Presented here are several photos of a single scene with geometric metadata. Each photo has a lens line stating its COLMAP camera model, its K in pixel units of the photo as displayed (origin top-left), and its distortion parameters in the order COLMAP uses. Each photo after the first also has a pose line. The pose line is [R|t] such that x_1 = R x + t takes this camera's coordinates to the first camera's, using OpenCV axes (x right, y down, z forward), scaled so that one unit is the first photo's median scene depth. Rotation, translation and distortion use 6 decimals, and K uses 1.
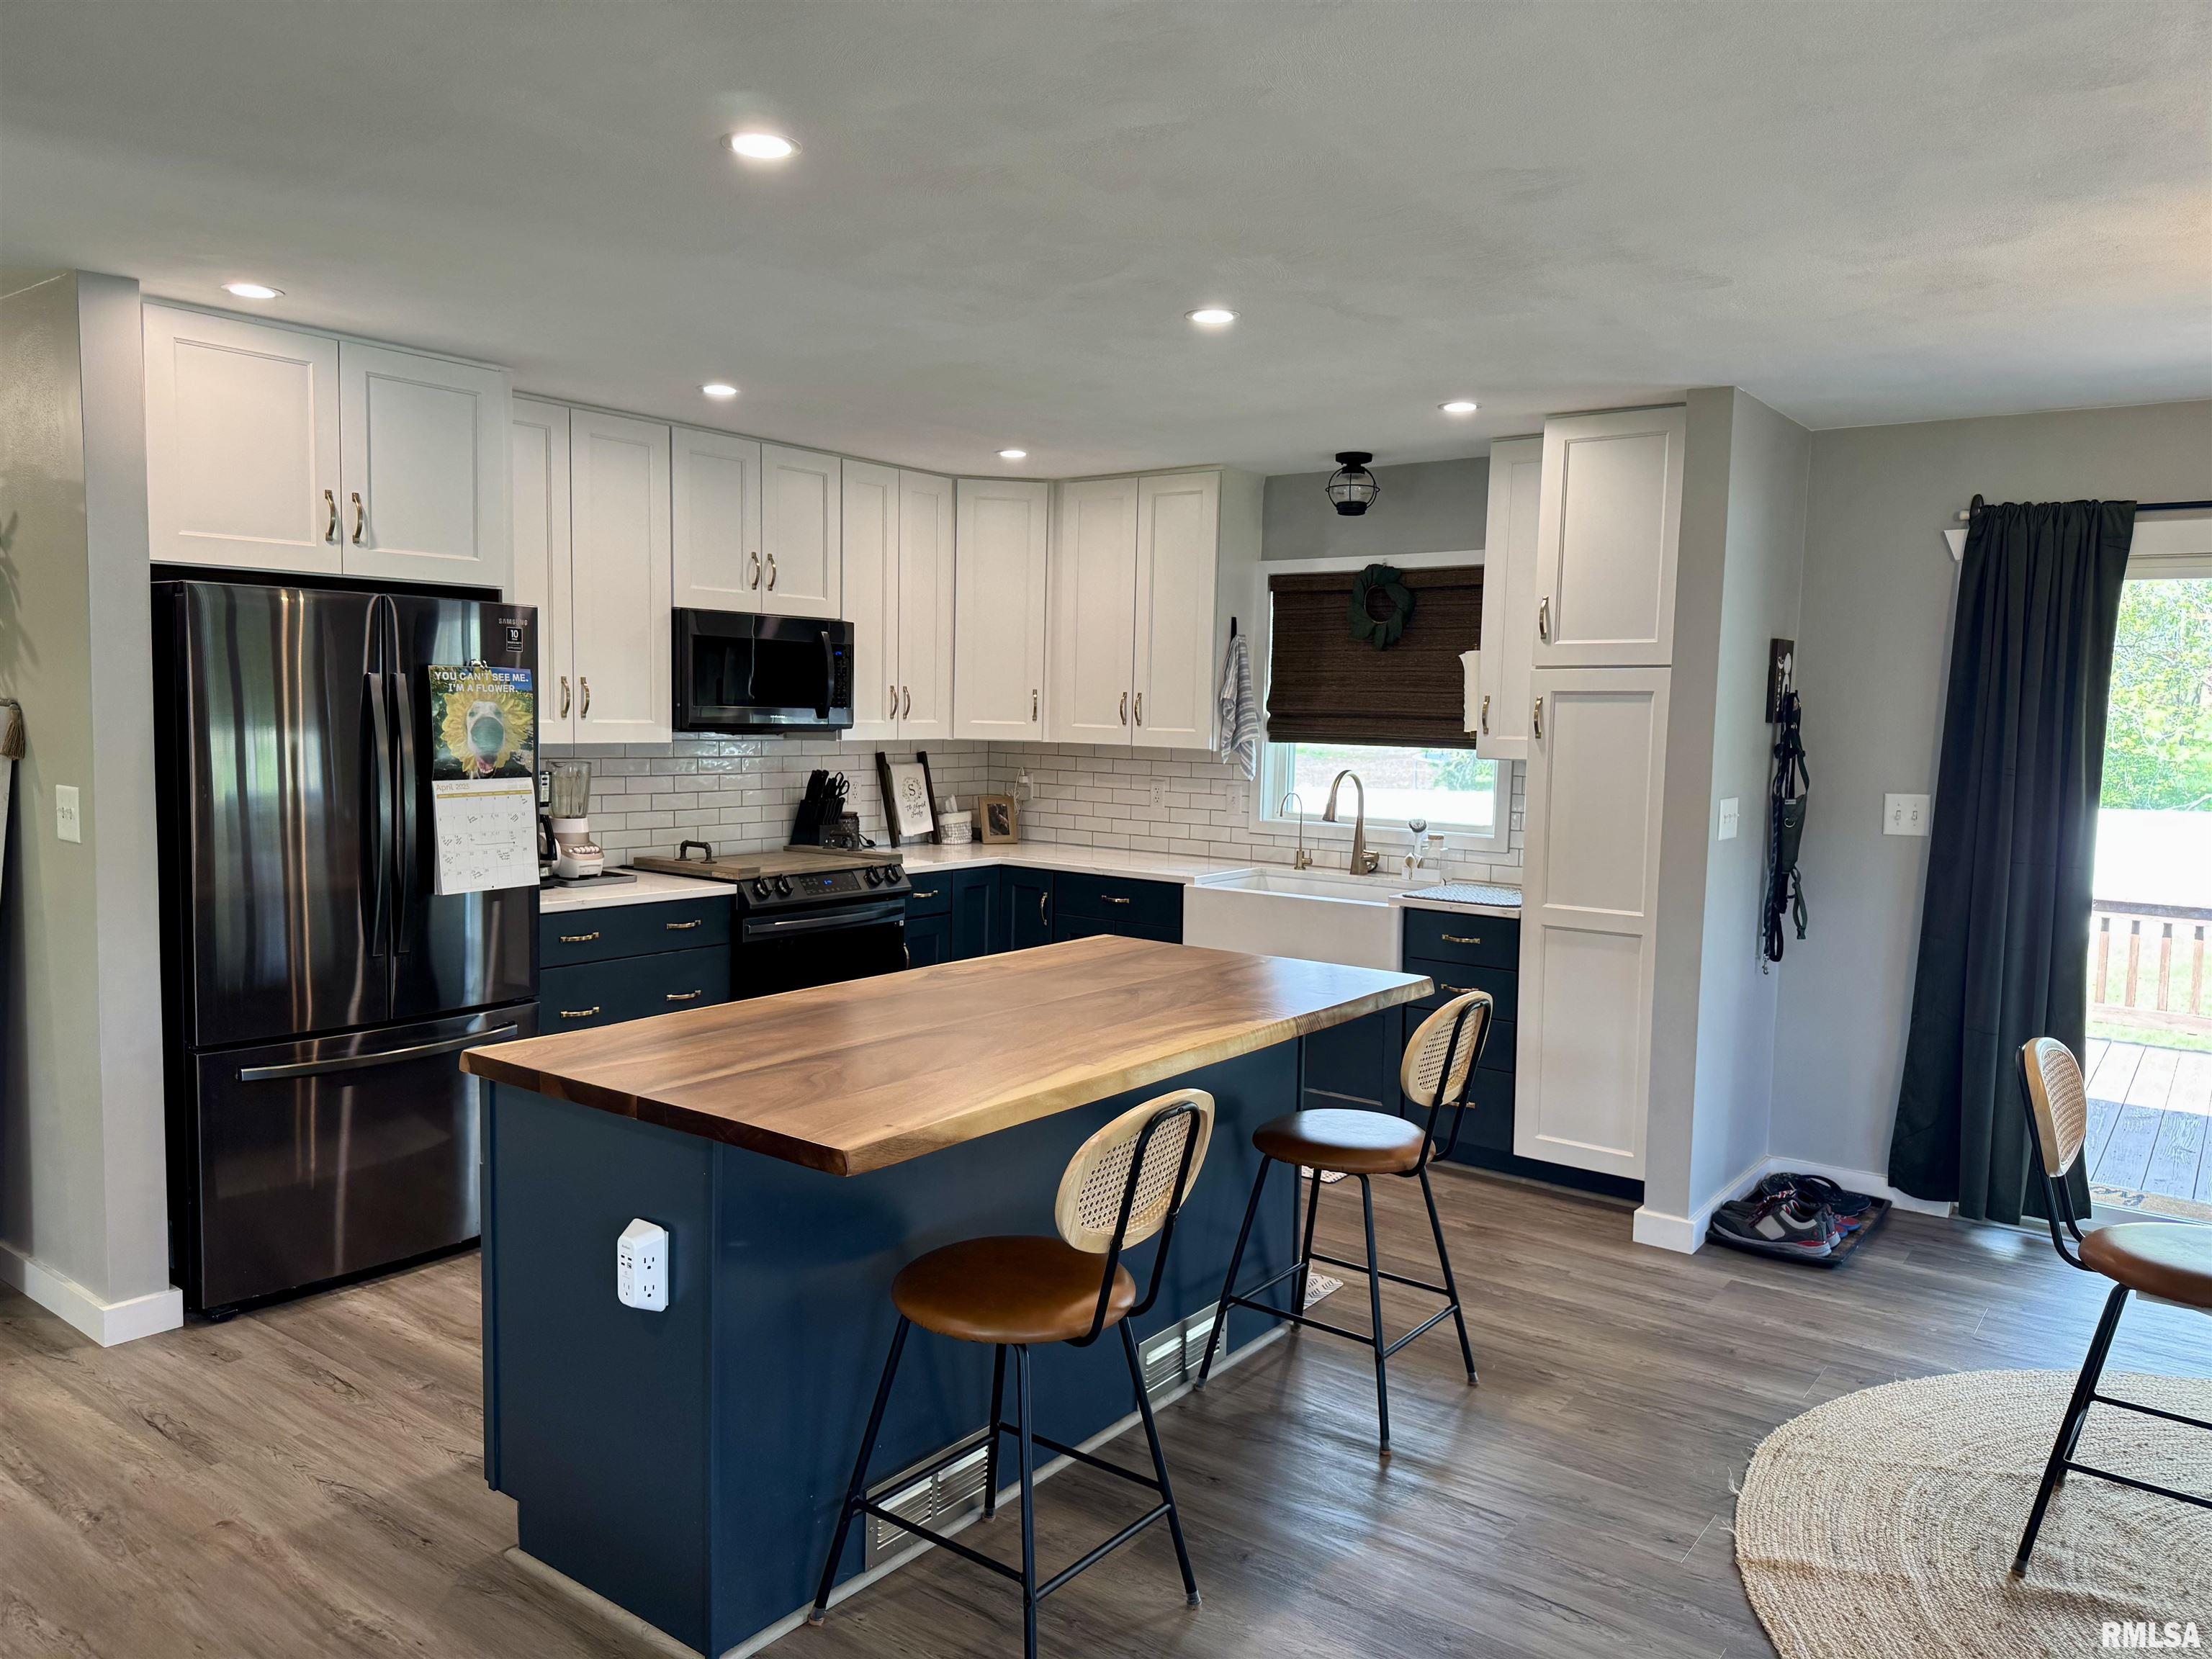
lens RADIAL K [[1580.3, 0, 1148.8], [0, 1580.3, 857.6], [0, 0, 1]] dist [0.035754, -0.052363]
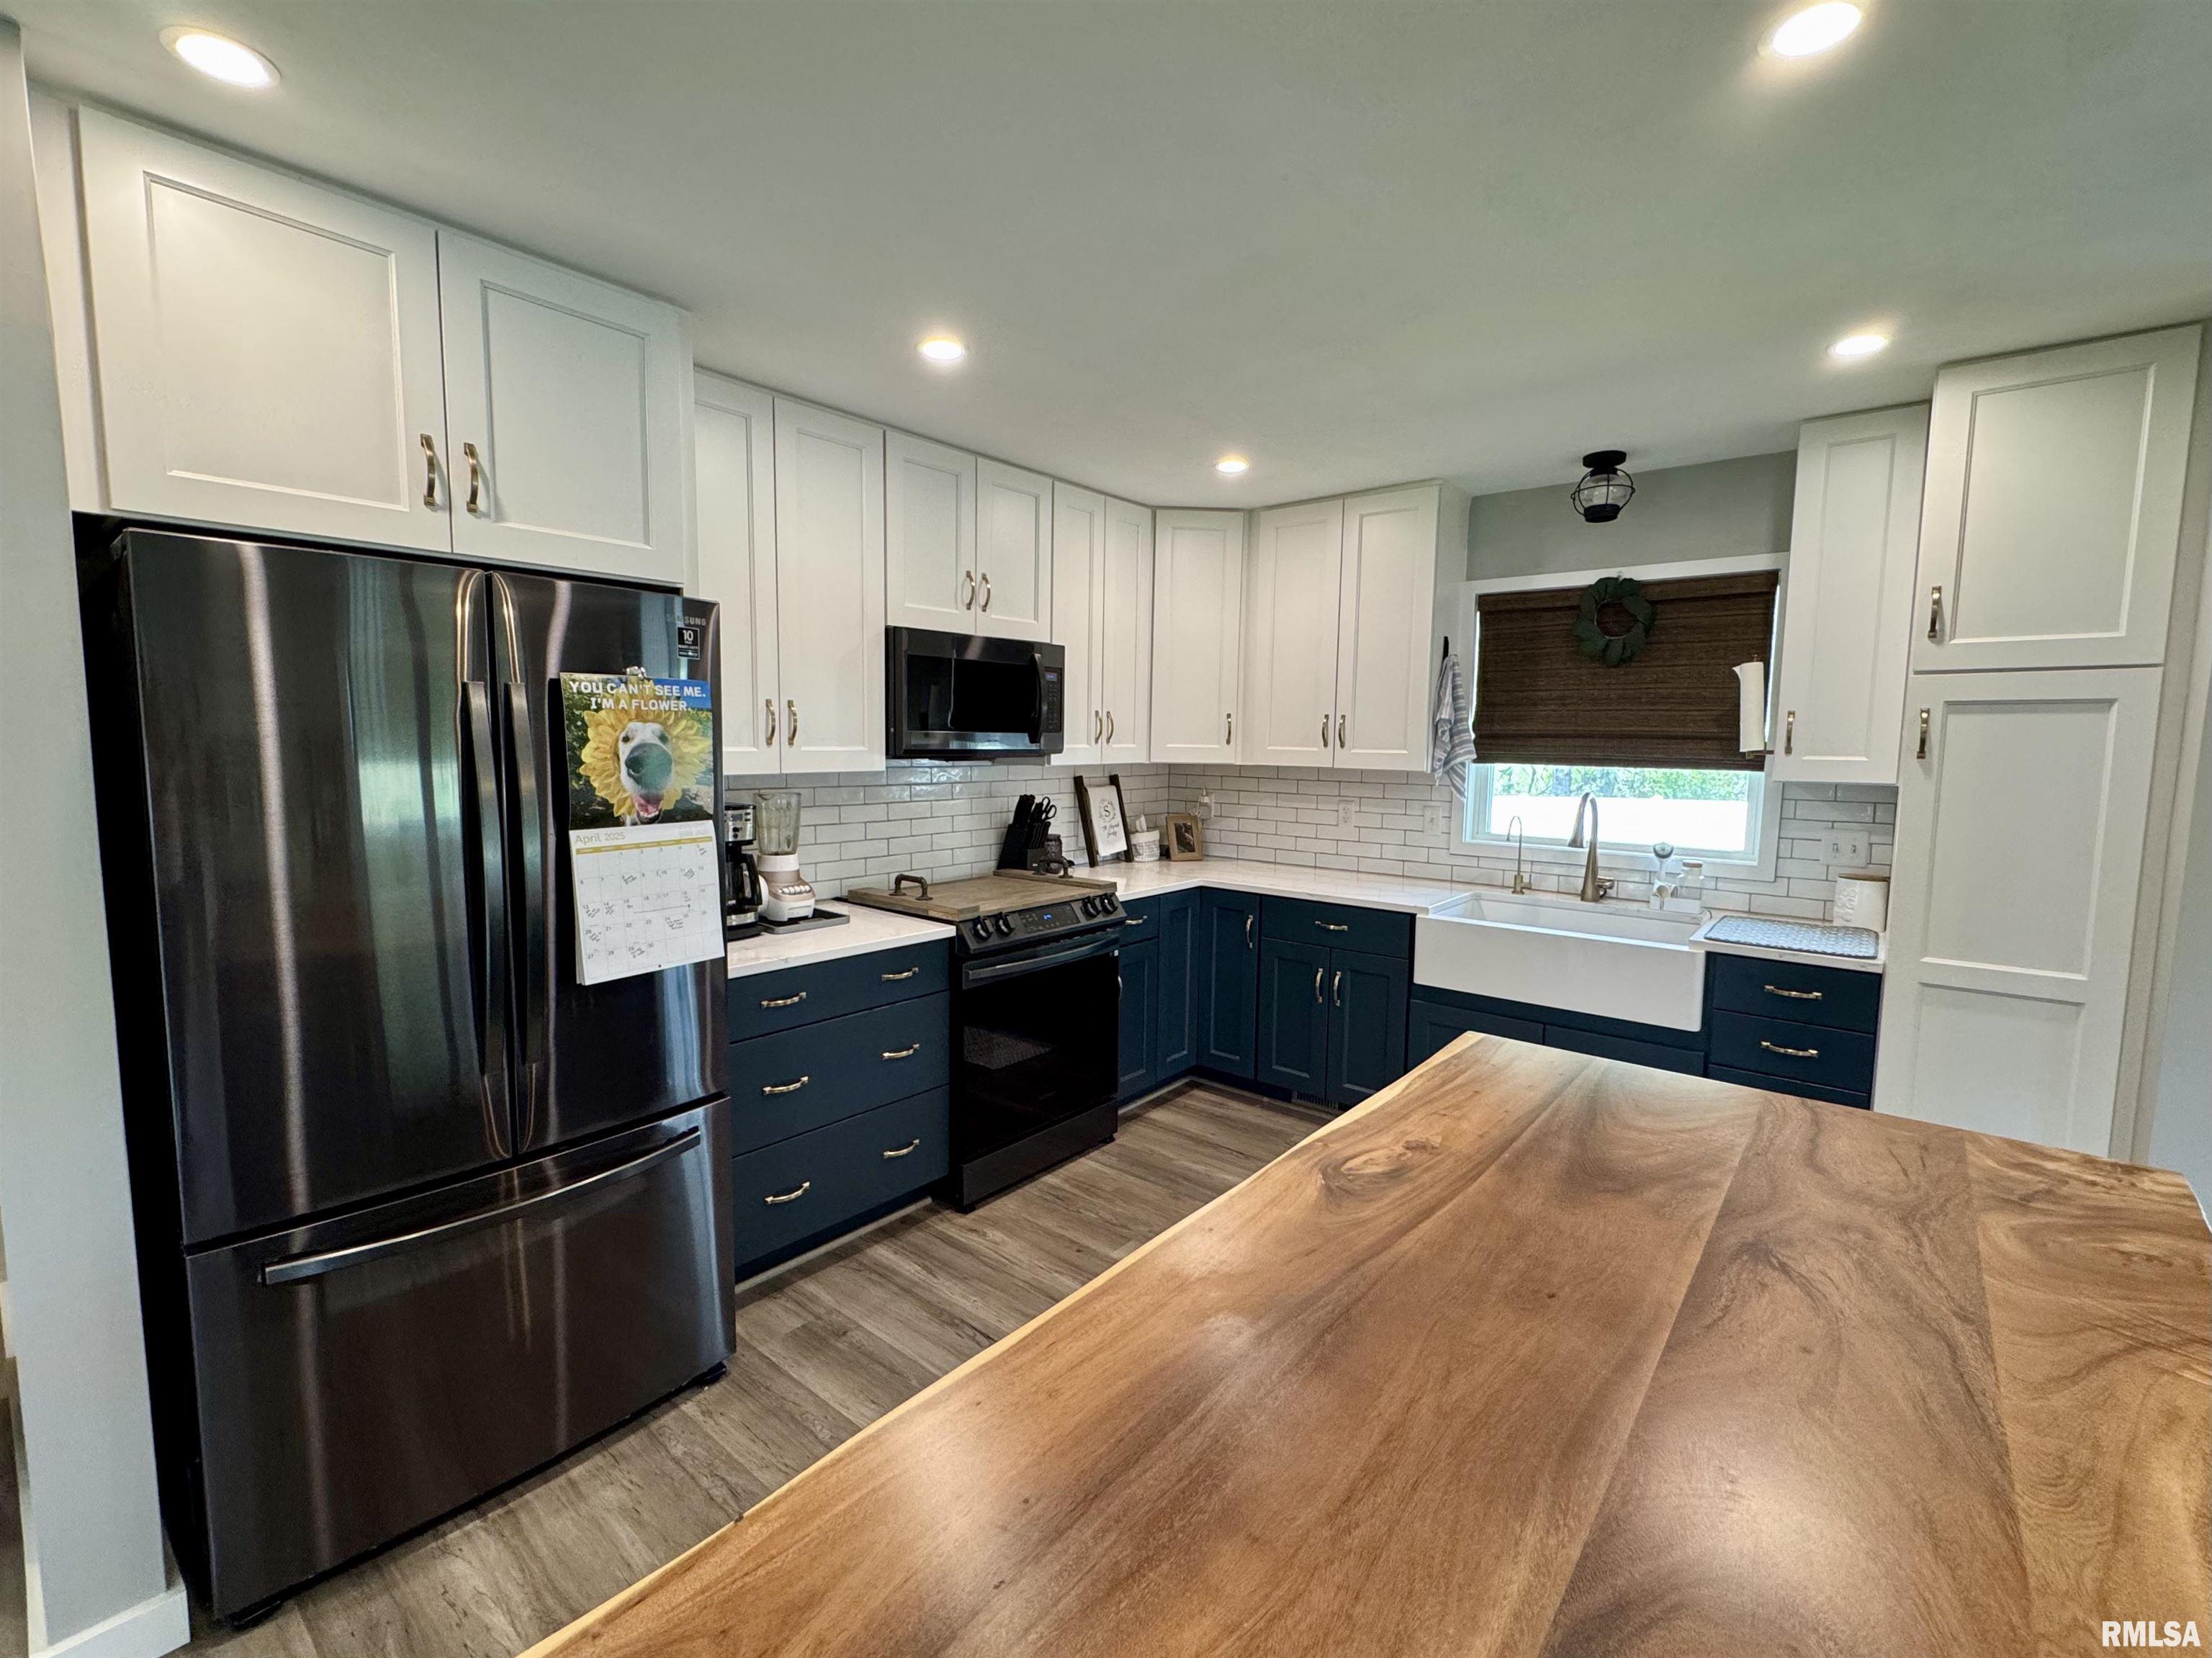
lens RADIAL K [[957.8, 0, 1111.3], [0, 957.8, 831.6], [0, 0, 1]] dist [-0.009352, -0.000176]
pose [[0.998393, -0.004355, -0.056498, -0.129530], [0.004443, 0.999989, 0.001429, -0.034988], [0.056491, -0.001678, 0.998402, 0.422524]]
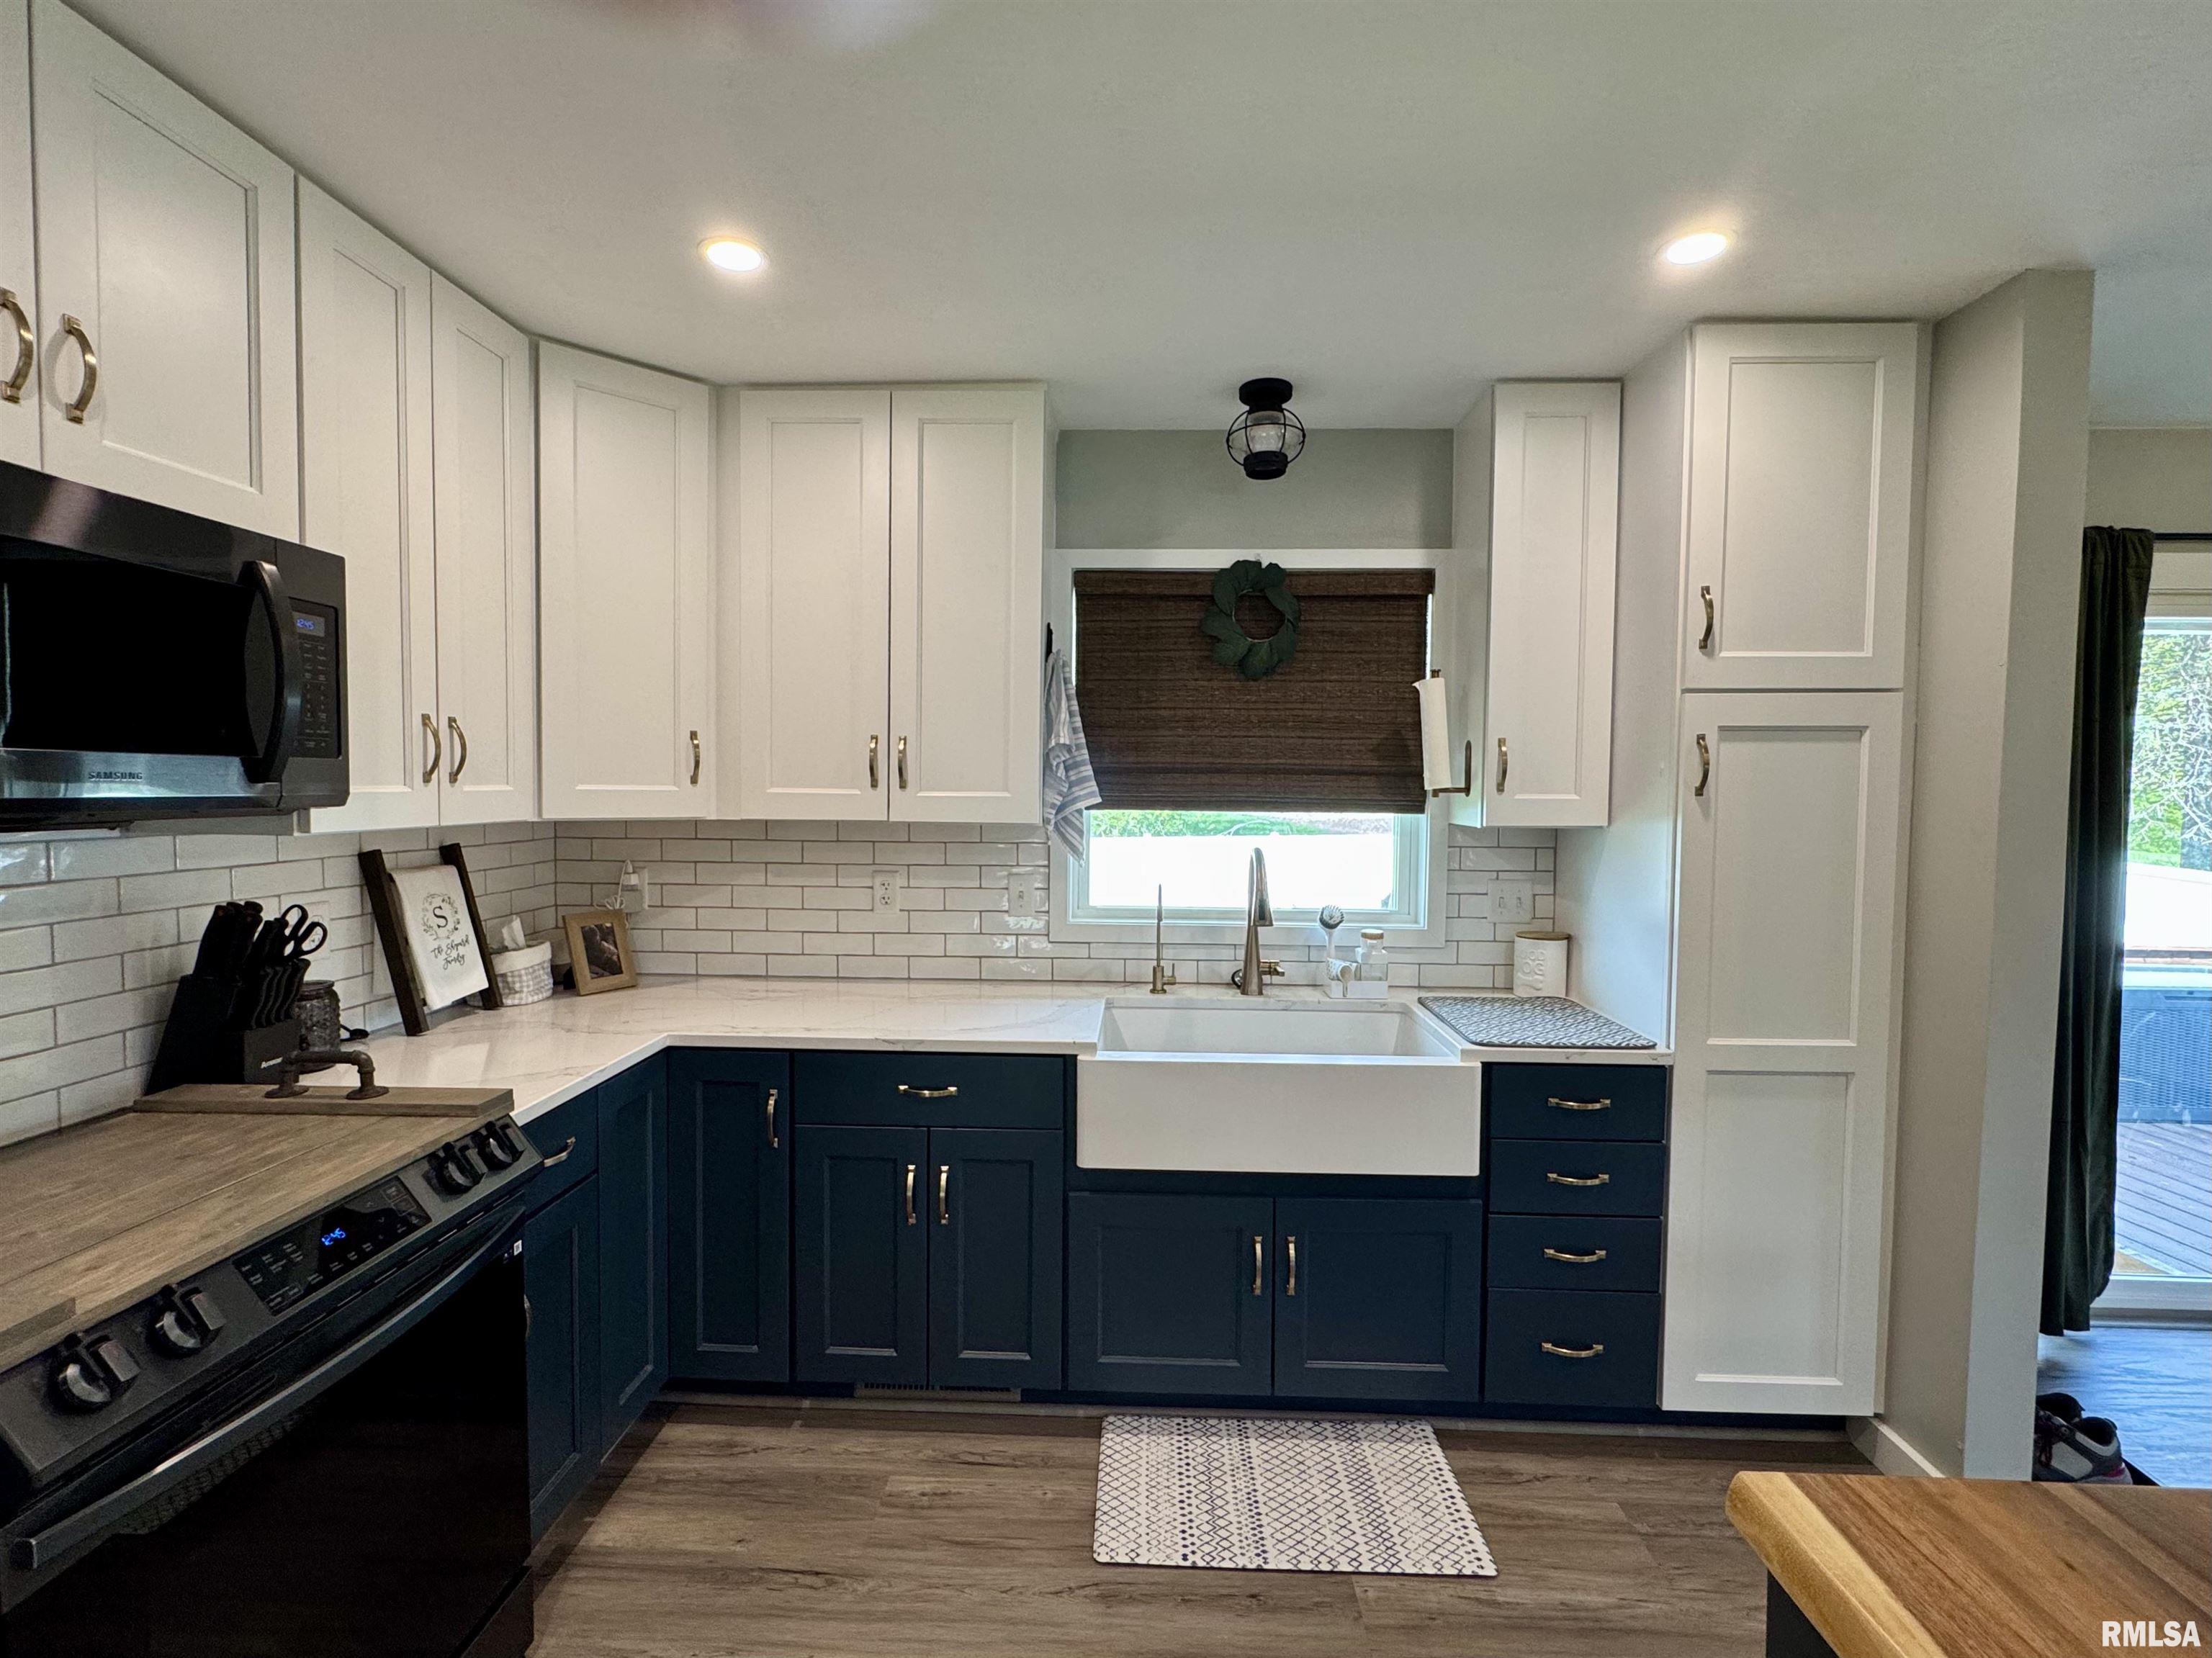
lens RADIAL K [[977.5, 0, 1083.9], [0, 977.5, 830.5], [0, 0, 1]] dist [-0.002384, -0.002224]
pose [[0.830419, -0.038941, 0.555776, -0.176635], [0.062147, 0.997803, -0.022946, -0.059130], [-0.553662, 0.053594, 0.831015, 0.702871]]
